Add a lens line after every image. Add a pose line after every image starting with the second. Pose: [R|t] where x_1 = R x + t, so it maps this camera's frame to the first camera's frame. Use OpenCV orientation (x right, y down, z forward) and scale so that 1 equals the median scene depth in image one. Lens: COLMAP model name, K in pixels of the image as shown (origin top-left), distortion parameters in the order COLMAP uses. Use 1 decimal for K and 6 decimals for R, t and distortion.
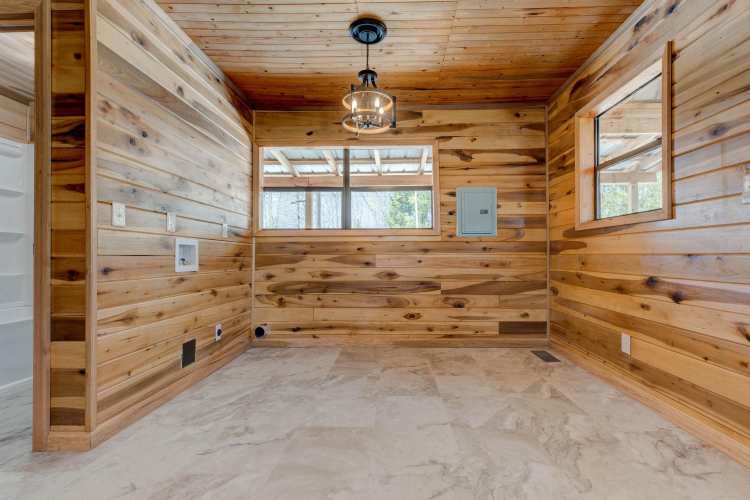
lens RADIAL K [[345.4, 0, 390.0], [0, 345.4, 252.8], [0, 0, 1]] dist [0.006079, -0.000059]
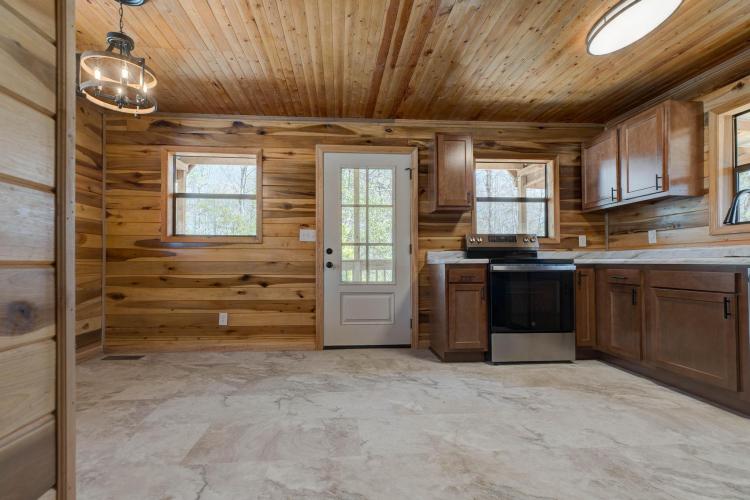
lens RADIAL K [[345.4, 0, 357.1], [0, 345.4, 254.8], [0, 0, 1]] dist [0.006079, -0.000059]
pose [[-0.062967, 0.024742, 0.997709, -0.886907], [-0.008526, 0.999643, -0.025328, 0.007120], [-0.997979, -0.010102, -0.062734, 0.483862]]
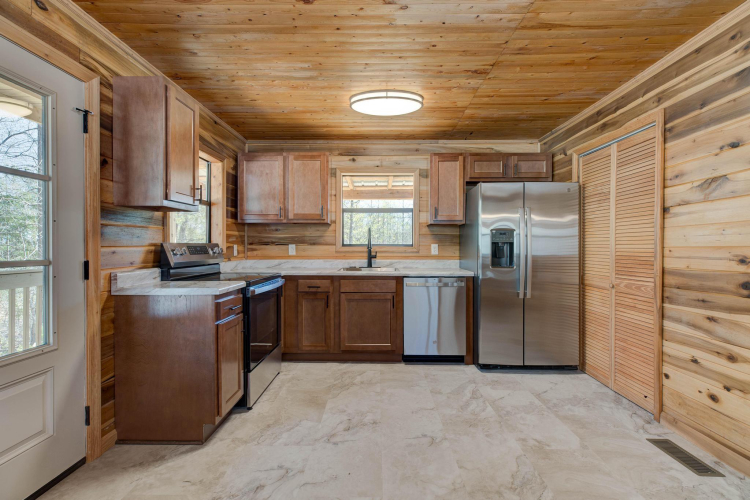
lens RADIAL K [[345.4, 0, 370.6], [0, 345.4, 246.9], [0, 0, 1]] dist [0.006079, -0.000059]
pose [[-0.999997, 0.000579, 0.002522, -0.021784], [0.000561, 0.999976, -0.006976, -0.105903], [-0.002526, -0.006975, -0.999972, 0.934157]]
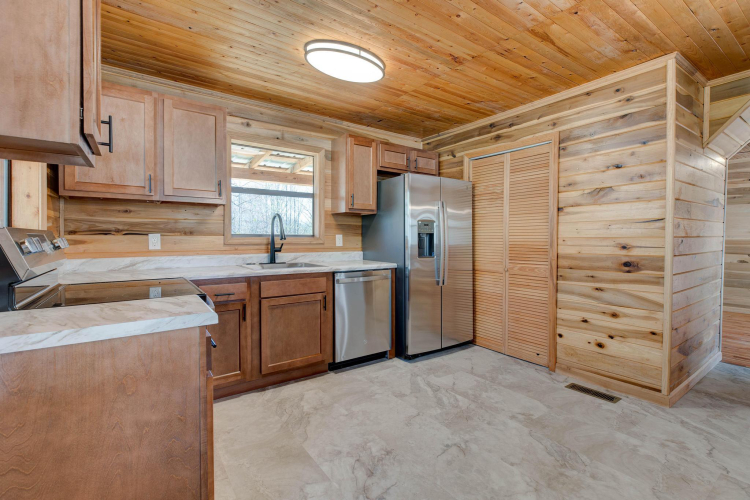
lens RADIAL K [[345.4, 0, 371.0], [0, 345.4, 243.1], [0, 0, 1]] dist [0.006079, -0.000059]
pose [[-0.803804, 0.009251, -0.594822, 0.460033], [0.004645, 0.999946, 0.009275, -0.107342], [0.594876, 0.004692, -0.803804, 0.580413]]
